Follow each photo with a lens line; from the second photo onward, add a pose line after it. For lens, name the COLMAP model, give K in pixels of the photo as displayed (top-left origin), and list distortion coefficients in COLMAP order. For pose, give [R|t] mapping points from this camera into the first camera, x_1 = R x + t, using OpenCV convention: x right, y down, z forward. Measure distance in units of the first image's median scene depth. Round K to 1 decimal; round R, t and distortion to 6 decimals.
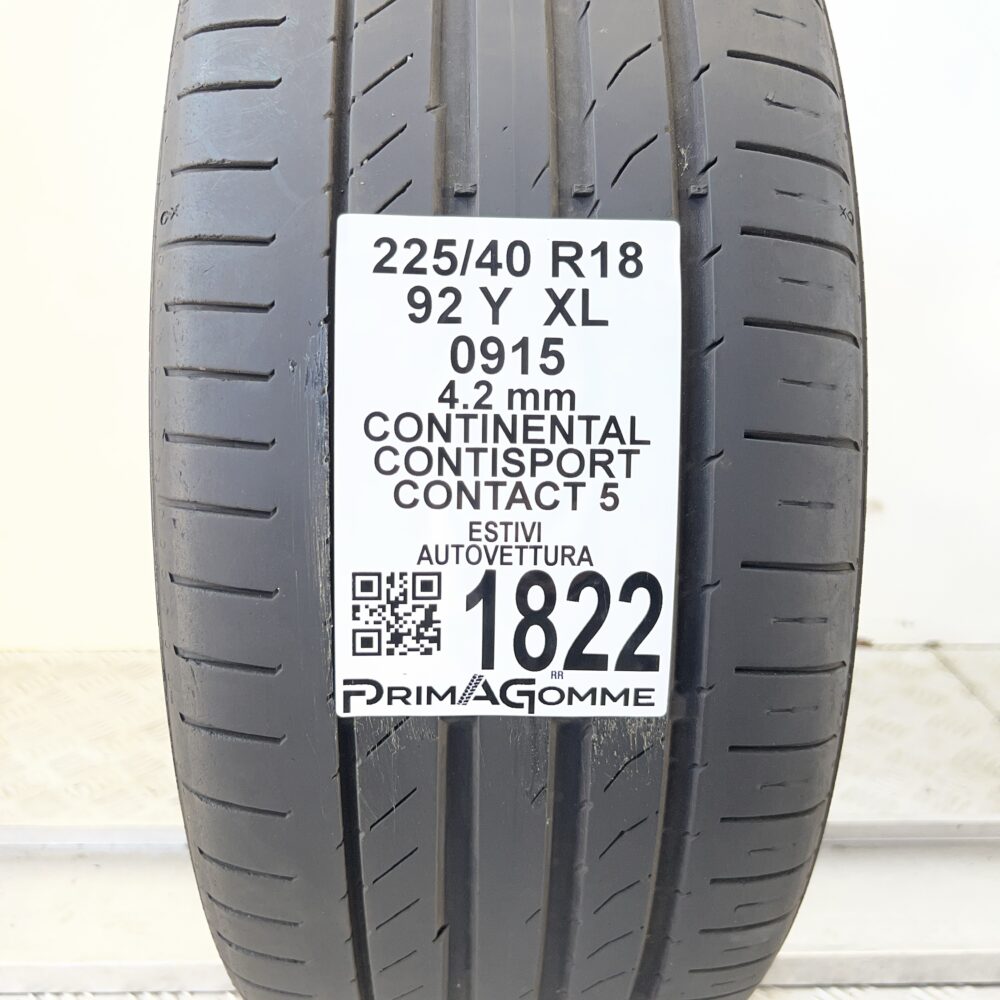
lens RADIAL K [[1000.4, 0, 500.0], [0, 1000.4, 500.0], [0, 0, 1]] dist [0.007017, -0.000505]
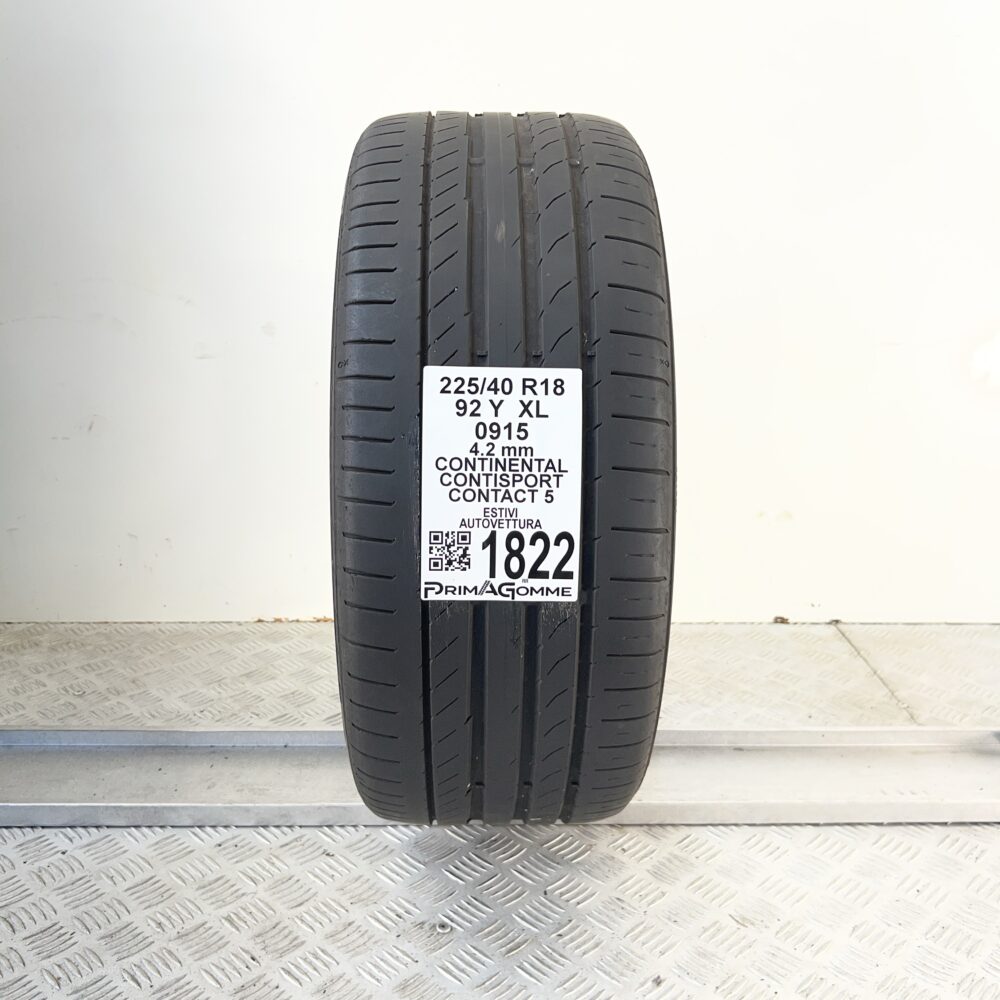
lens RADIAL K [[1000.4, 0, 500.0], [0, 1000.4, 500.0], [0, 0, 1]] dist [0.007017, -0.000505]
pose [[0.999953, 0.002061, -0.009483, 0.024115], [-0.002262, 0.999772, -0.021214, 0.049893], [0.009438, 0.021235, 0.999730, -1.142515]]
